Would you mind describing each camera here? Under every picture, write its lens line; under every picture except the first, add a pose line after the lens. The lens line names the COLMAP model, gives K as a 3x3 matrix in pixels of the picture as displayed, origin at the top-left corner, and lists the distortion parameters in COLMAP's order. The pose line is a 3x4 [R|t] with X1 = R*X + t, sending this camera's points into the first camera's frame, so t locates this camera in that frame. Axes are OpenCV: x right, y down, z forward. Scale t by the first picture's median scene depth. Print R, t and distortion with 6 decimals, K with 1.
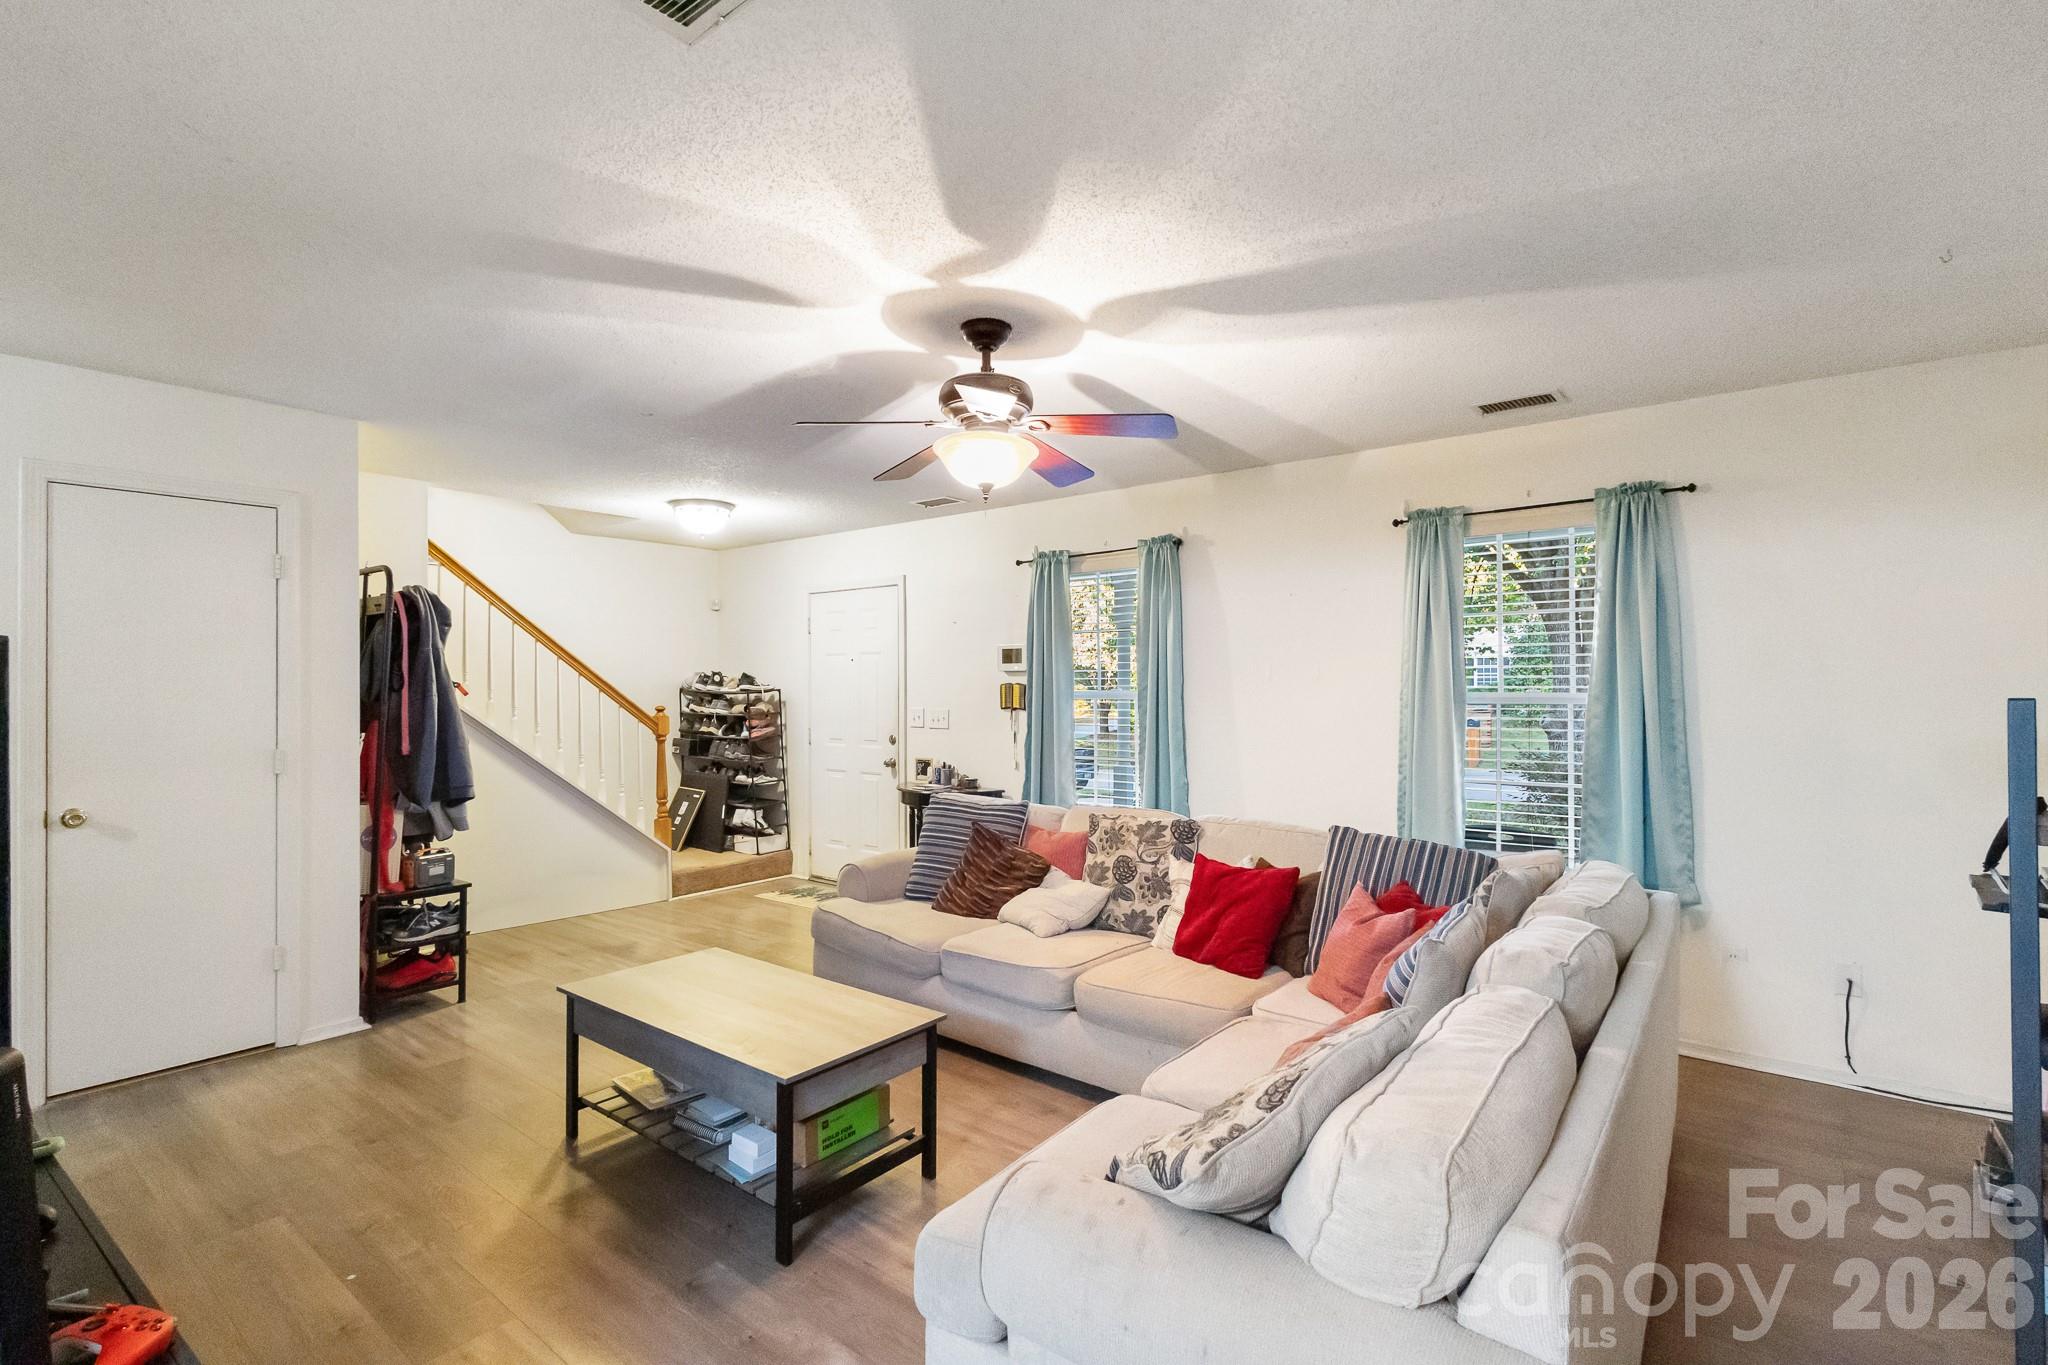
lens RADIAL K [[945.0, 0, 1023.5], [0, 945.0, 678.6], [0, 0, 1]] dist [0.014948, -0.004155]
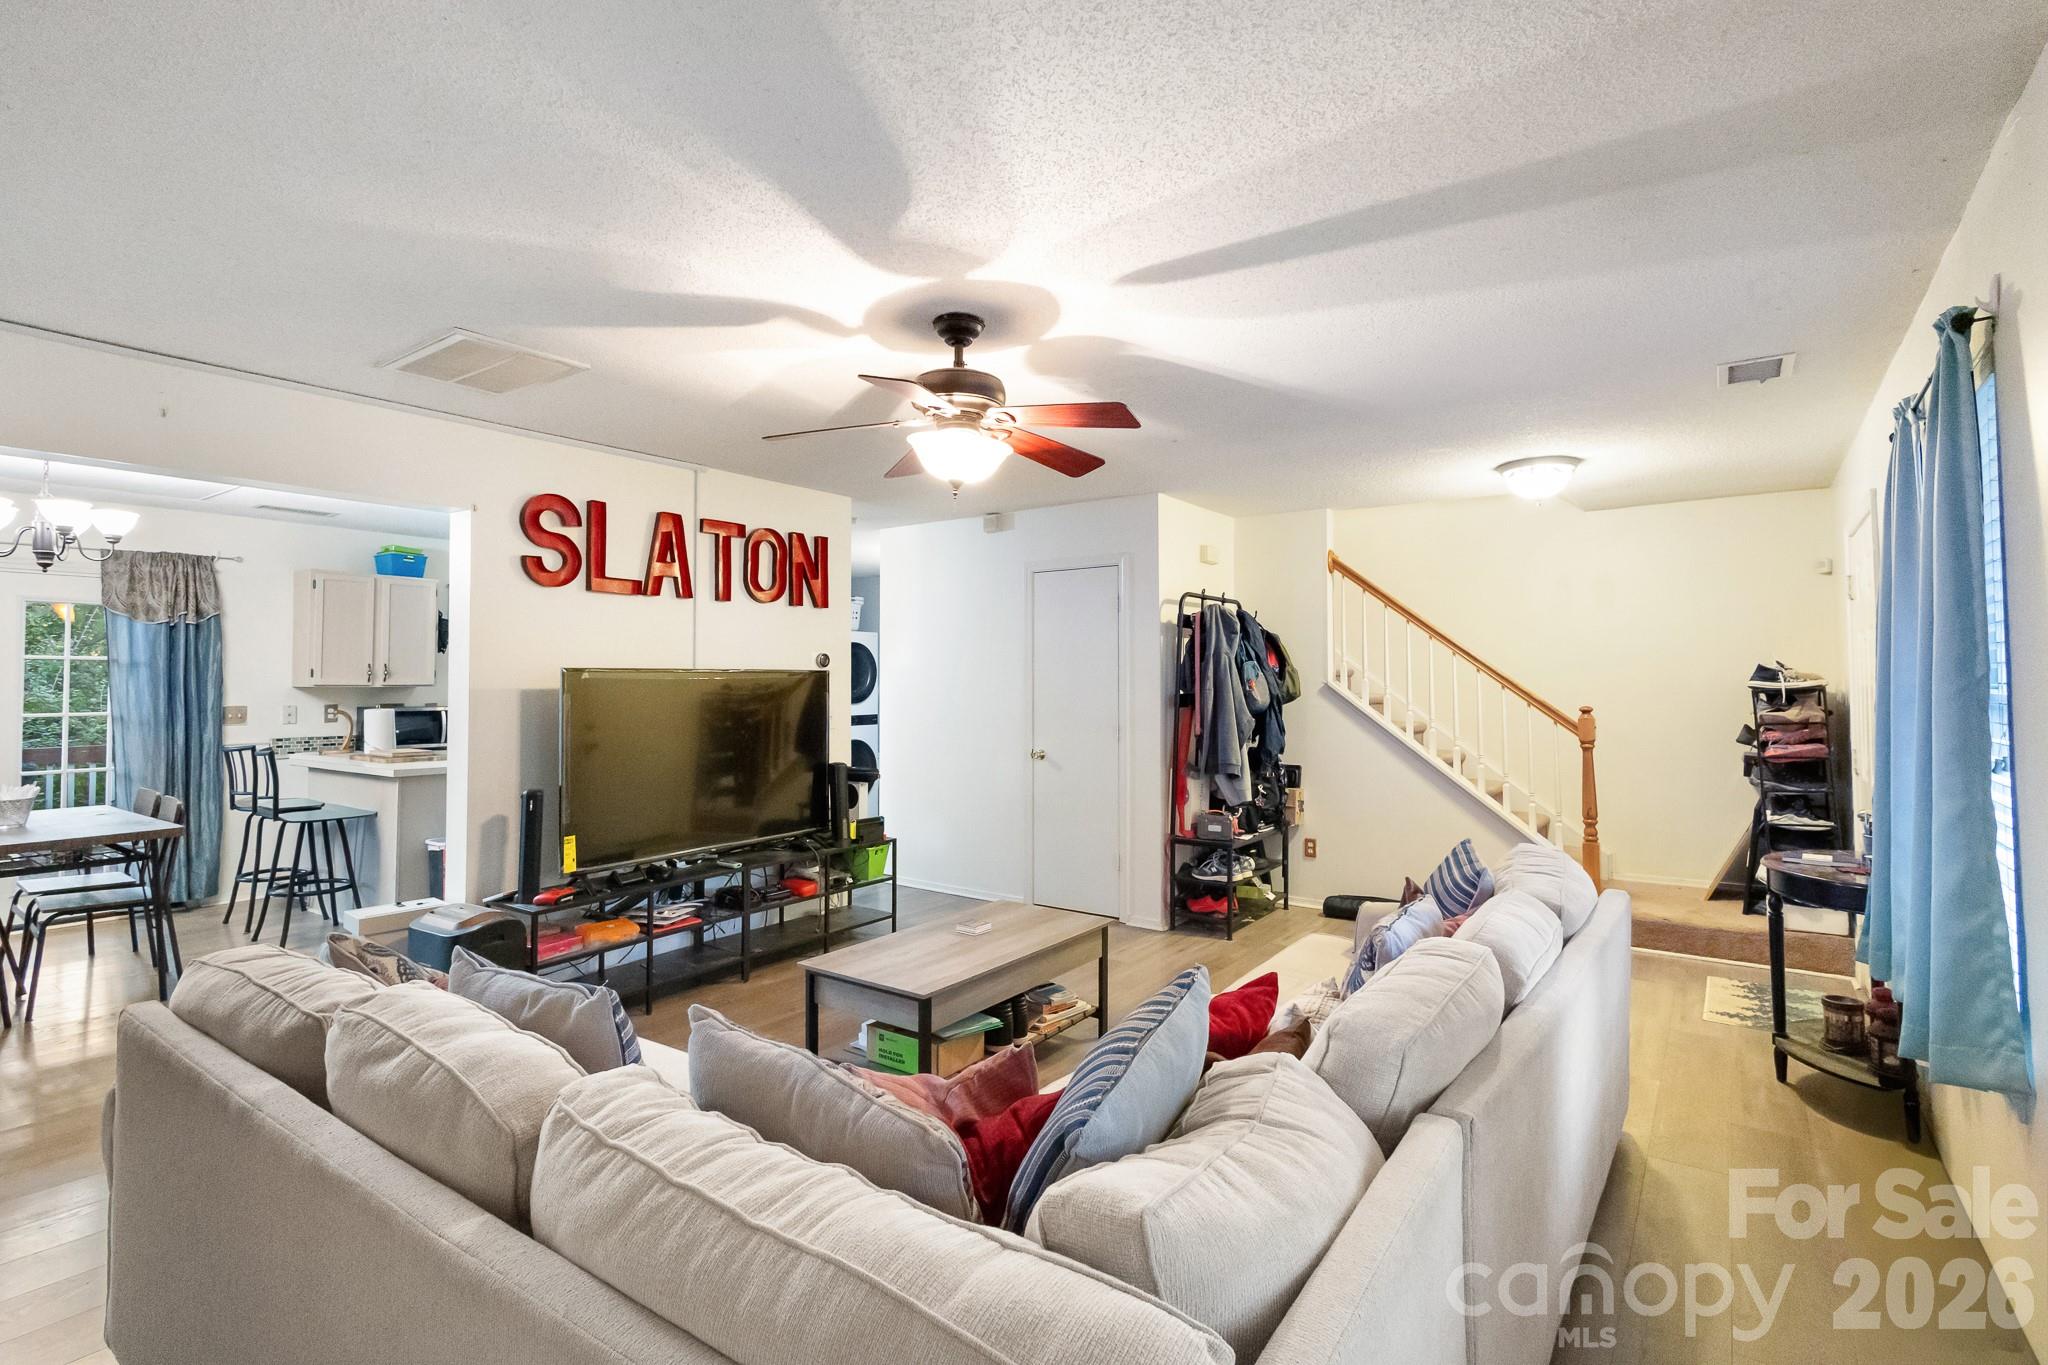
lens RADIAL K [[945.0, 0, 1010.3], [0, 945.0, 655.5], [0, 0, 1]] dist [0.014948, -0.004155]
pose [[0.042431, -0.028291, -0.998699, 0.676003], [0.008187, 0.999575, -0.027968, 0.005786], [0.999066, -0.006989, 0.042644, 0.720661]]
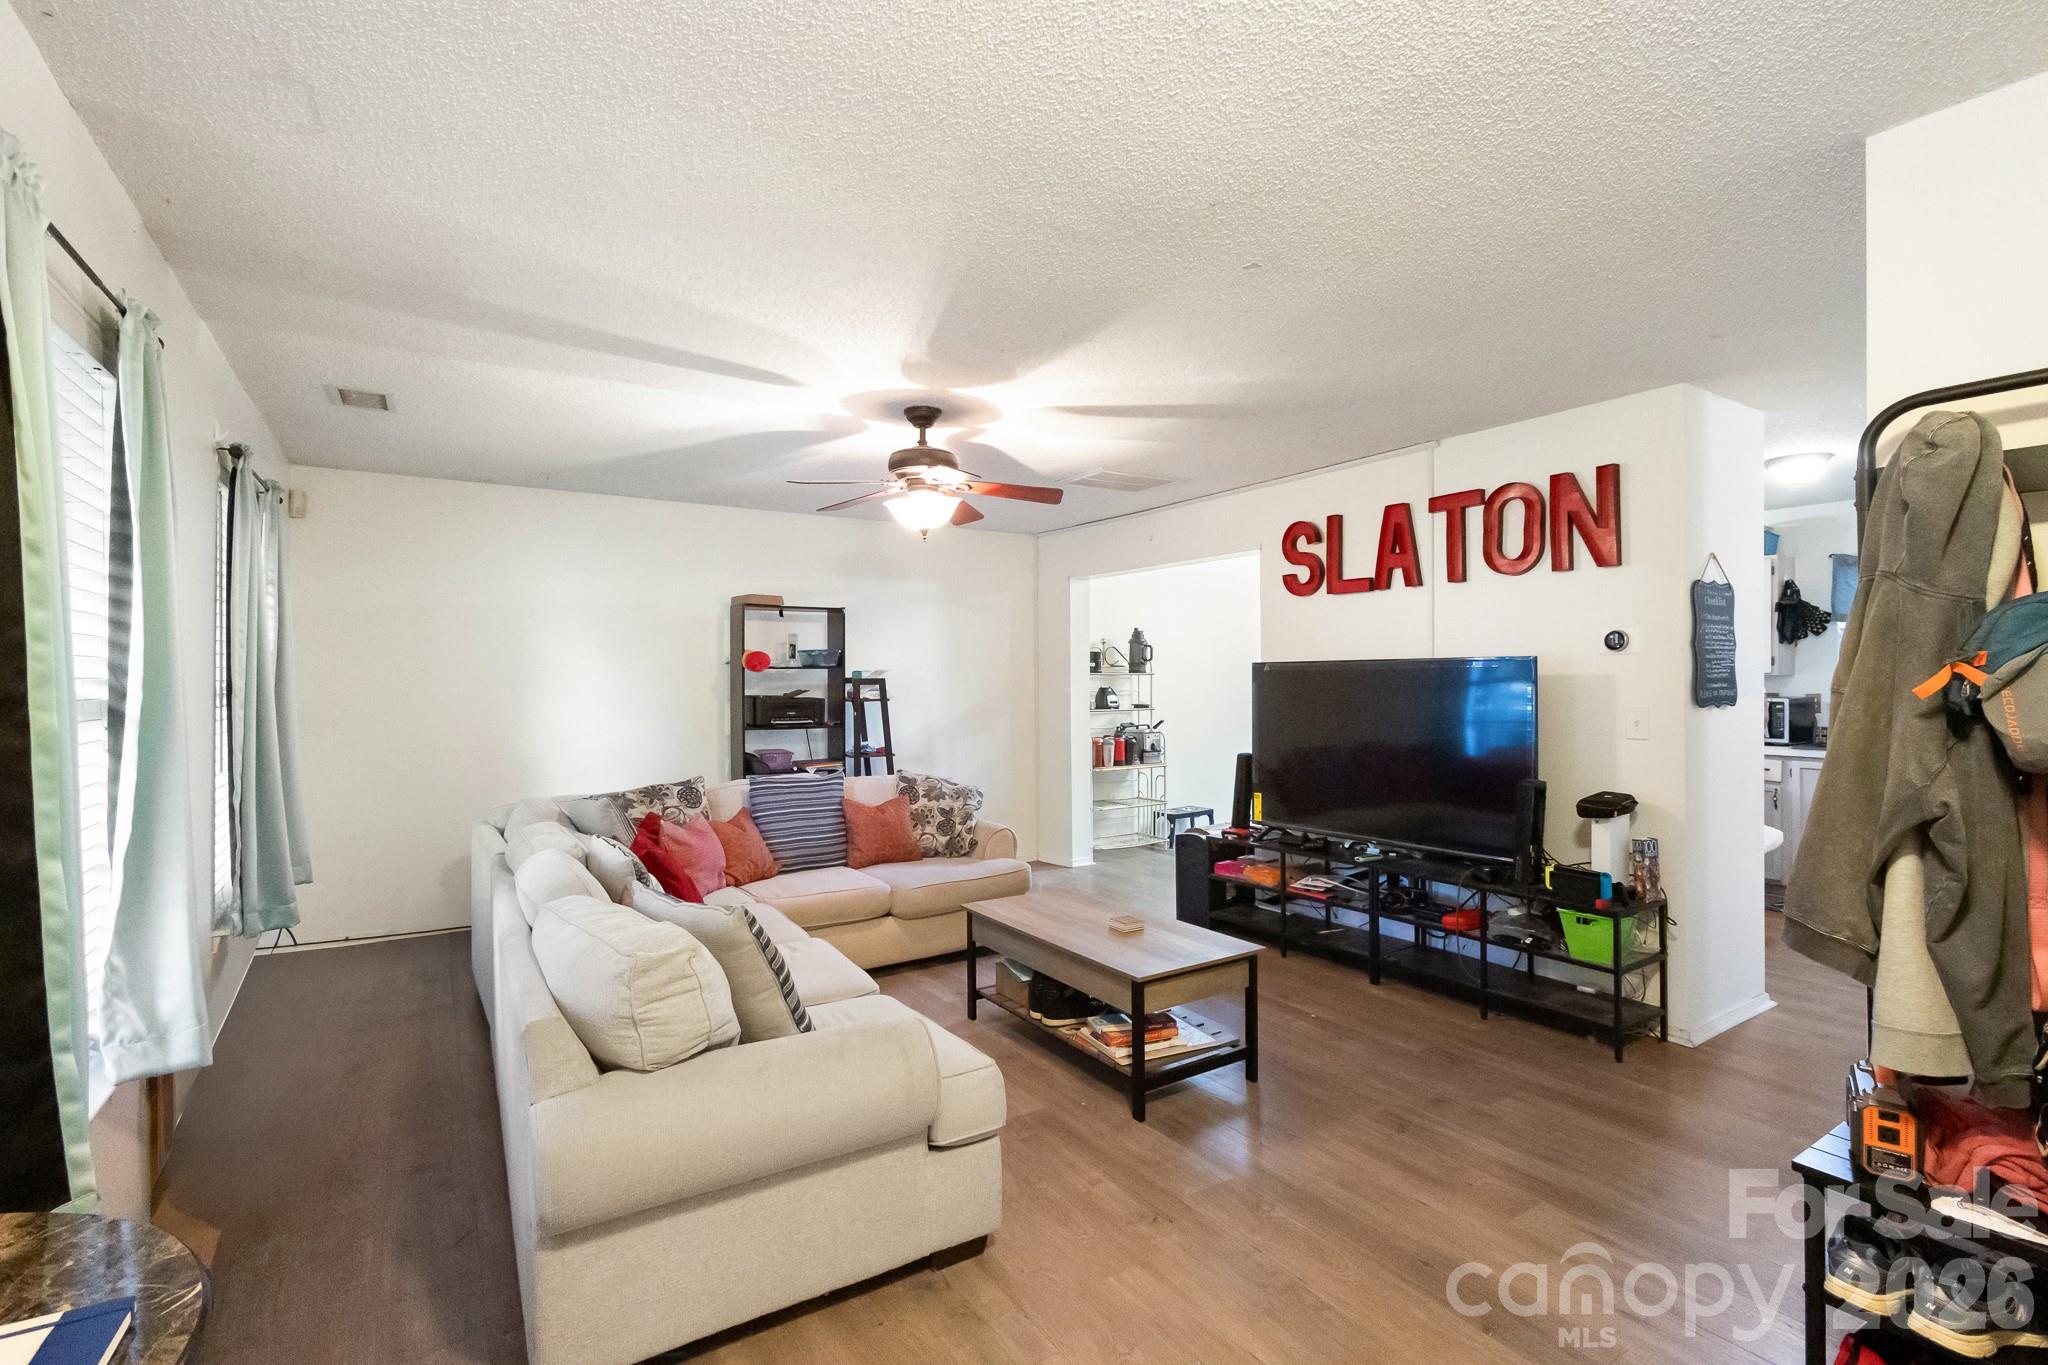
lens RADIAL K [[945.0, 0, 1040.8], [0, 945.0, 676.6], [0, 0, 1]] dist [0.014948, -0.004155]
pose [[-0.953050, 0.005613, 0.302762, -0.431612], [0.003846, 0.999972, -0.006430, 0.013466], [-0.302790, -0.004964, -0.953044, 1.597852]]
